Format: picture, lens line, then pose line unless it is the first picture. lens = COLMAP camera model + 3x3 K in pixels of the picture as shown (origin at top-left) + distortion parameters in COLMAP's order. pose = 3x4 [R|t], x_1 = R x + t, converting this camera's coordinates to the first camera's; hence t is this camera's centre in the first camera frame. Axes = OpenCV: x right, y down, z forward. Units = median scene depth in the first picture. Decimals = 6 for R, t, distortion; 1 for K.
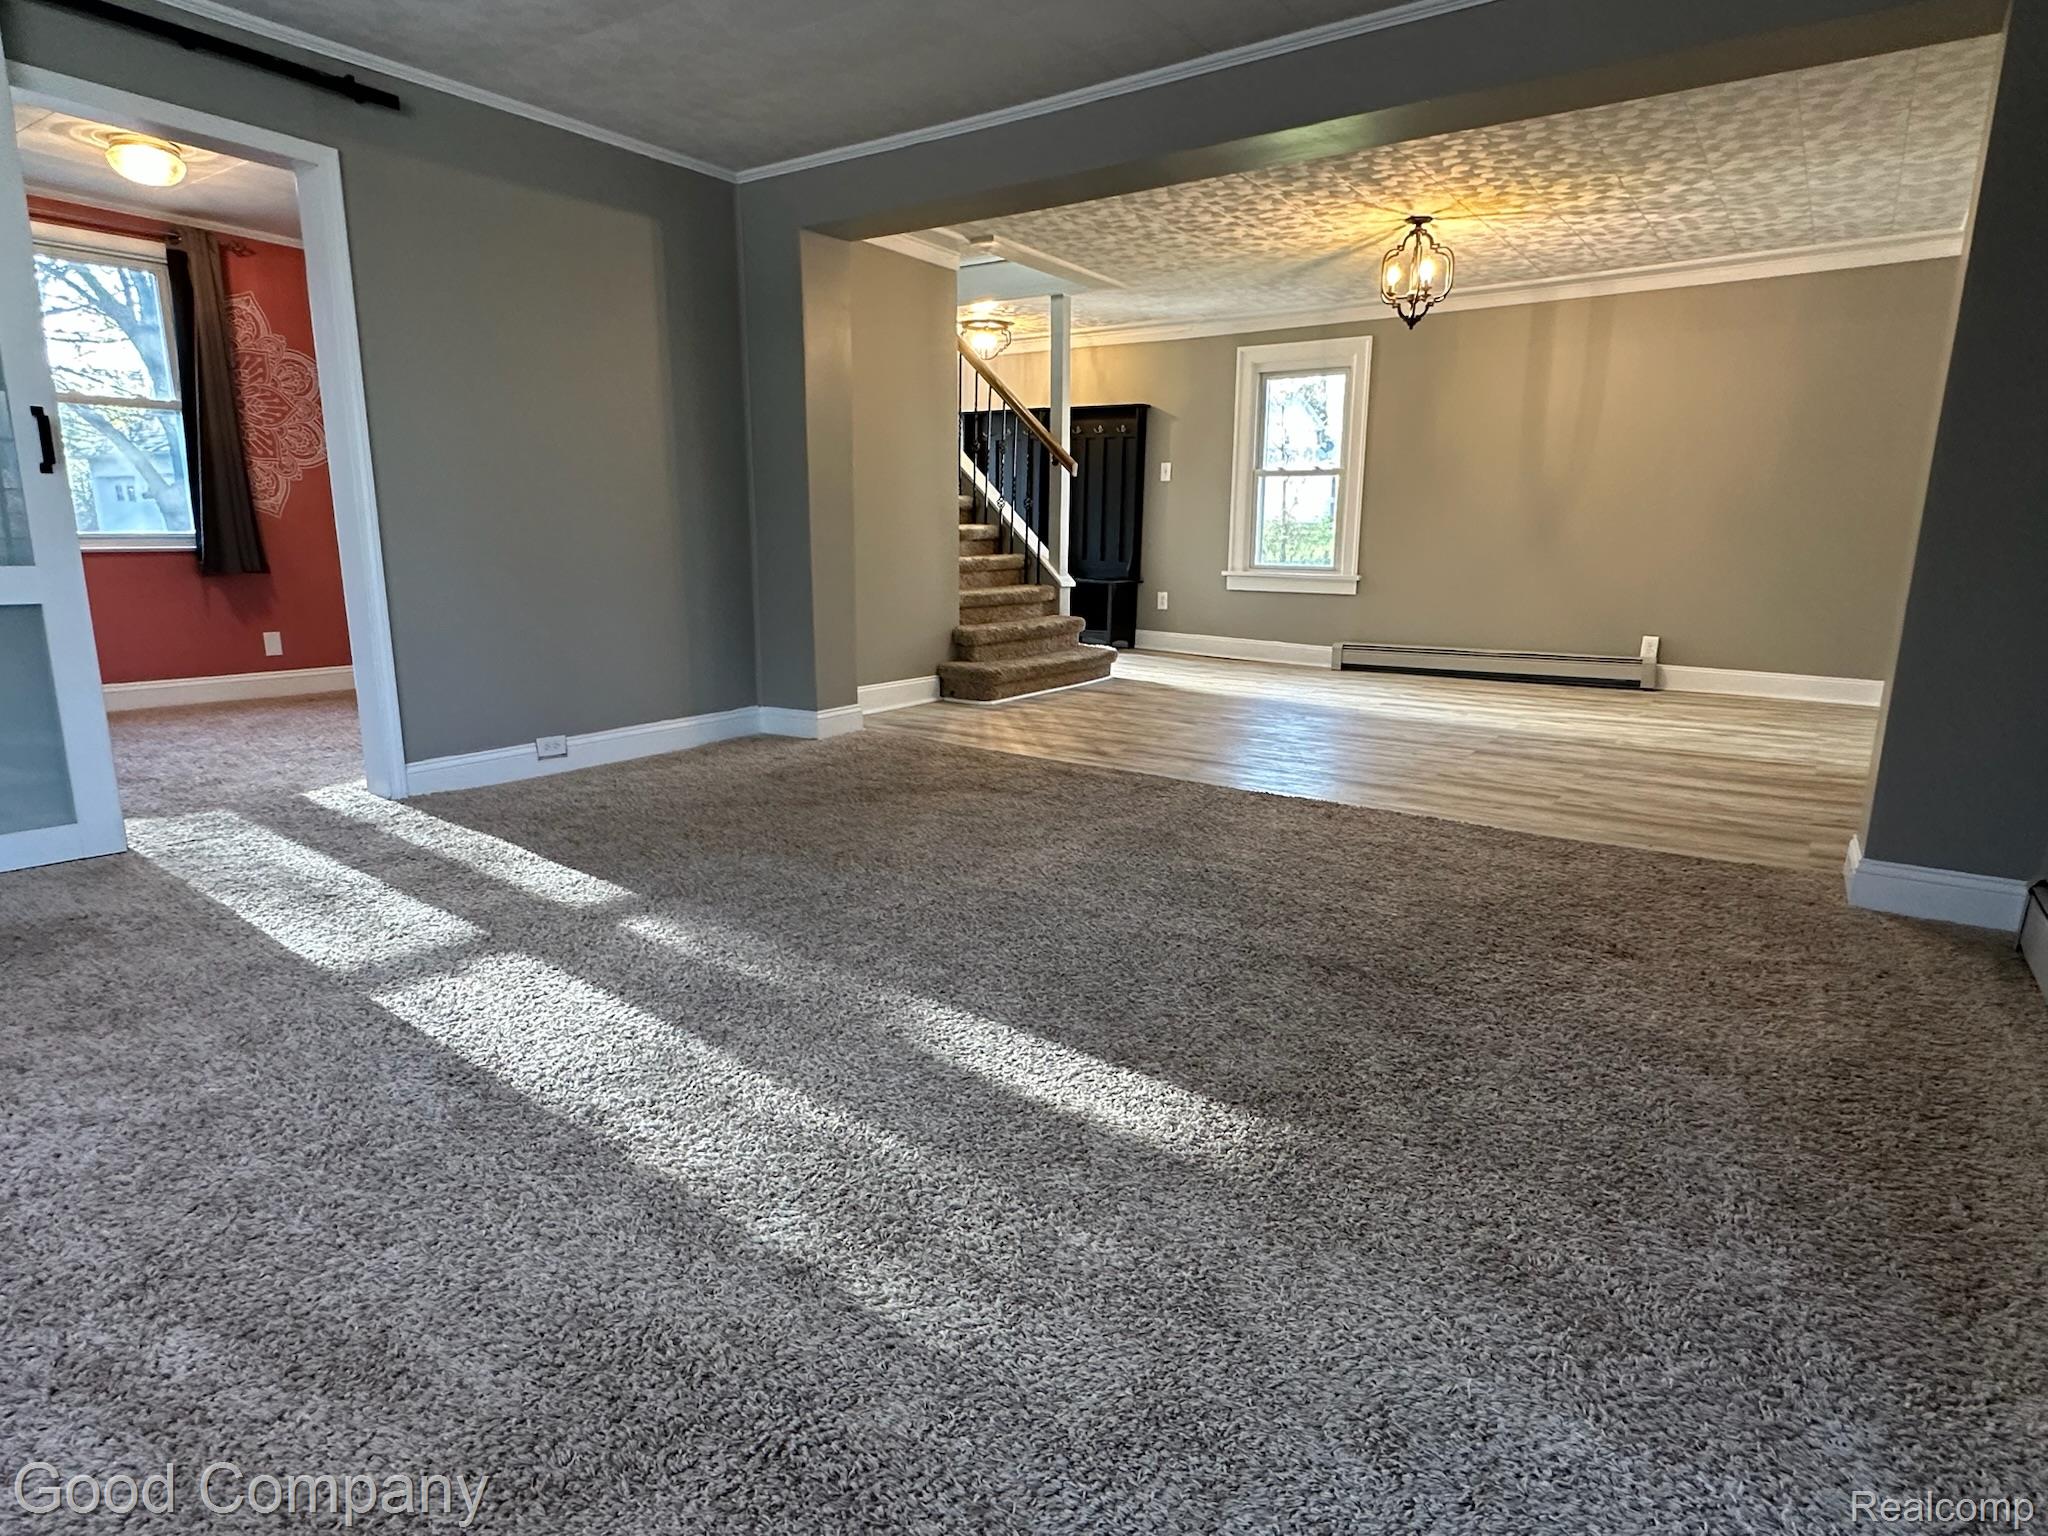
lens RADIAL K [[1131.7, 0, 1022.7], [0, 1131.7, 766.4], [0, 0, 1]] dist [0.000349, 0.000054]
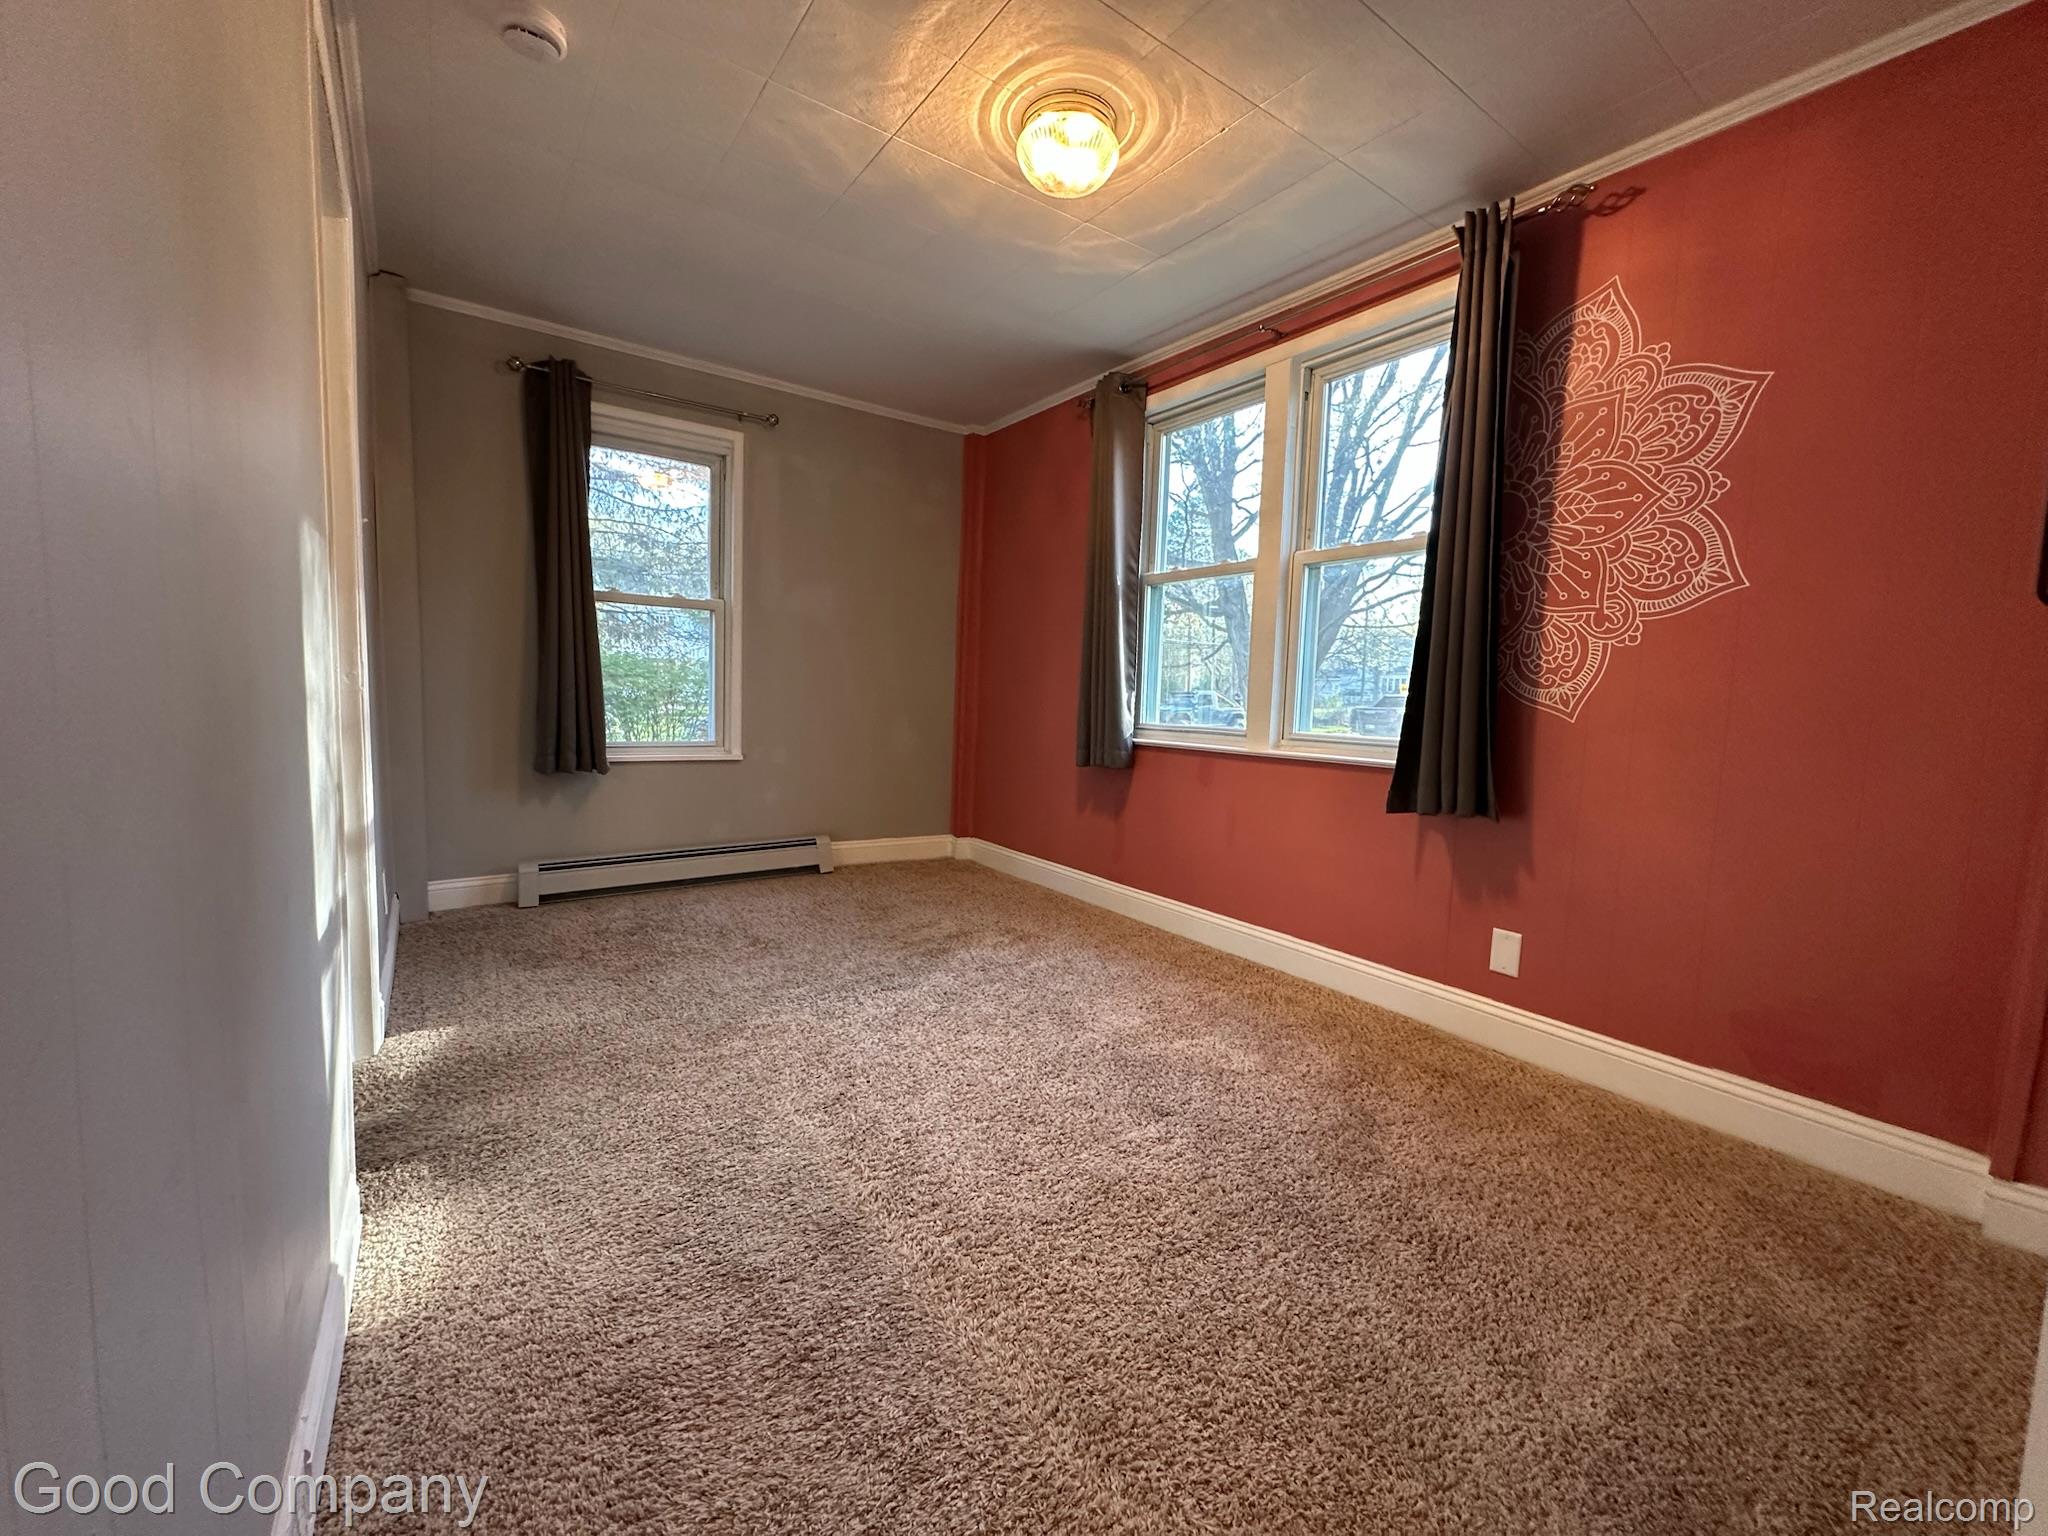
lens RADIAL K [[810.7, 0, 1020.5], [0, 810.7, 763.4], [0, 0, 1]] dist [-0.000137, 0.000000]
pose [[-0.333529, 0.059818, -0.940840, -0.239222], [-0.224650, 0.964193, 0.140942, -0.199873], [0.915582, 0.258368, -0.308148, 0.902195]]
